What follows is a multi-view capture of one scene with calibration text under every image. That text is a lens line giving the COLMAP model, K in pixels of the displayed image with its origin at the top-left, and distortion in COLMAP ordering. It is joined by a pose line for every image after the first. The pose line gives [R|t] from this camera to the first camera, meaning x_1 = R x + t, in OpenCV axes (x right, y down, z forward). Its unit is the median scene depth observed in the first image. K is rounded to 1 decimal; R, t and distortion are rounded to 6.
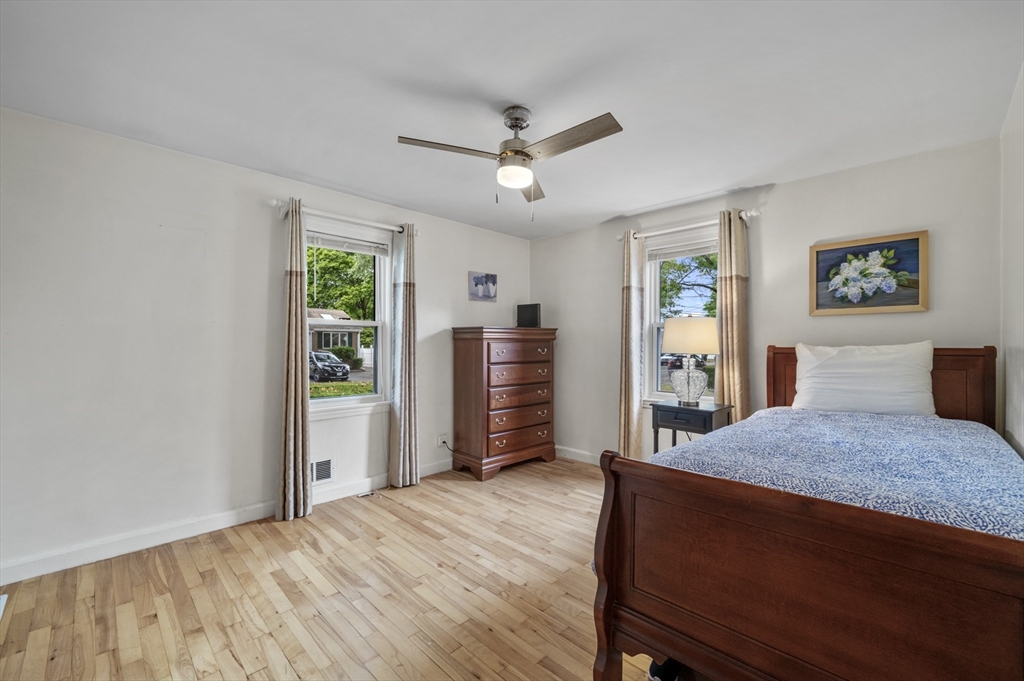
lens RADIAL K [[439.4, 0, 516.4], [0, 439.4, 339.3], [0, 0, 1]] dist [-0.001951, 0.000654]
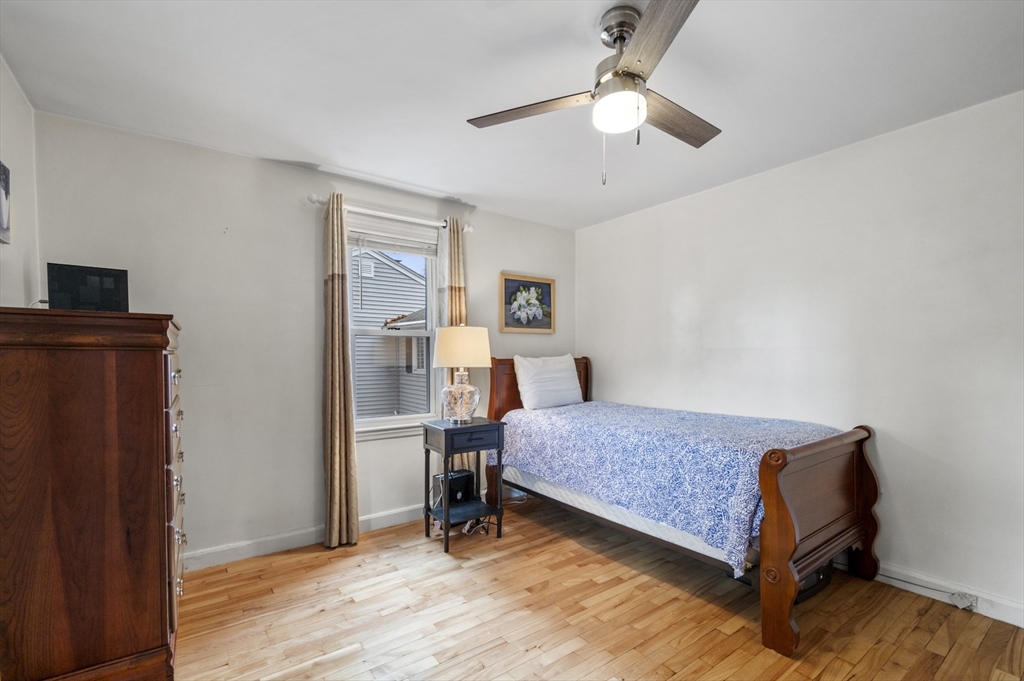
lens RADIAL K [[439.4, 0, 554.2], [0, 439.4, 364.5], [0, 0, 1]] dist [-0.001951, 0.000654]
pose [[0.133550, -0.020264, 0.990835, -0.511632], [-0.007318, 0.999744, 0.021433, 0.008152], [-0.991015, -0.010113, 0.133367, 0.730488]]
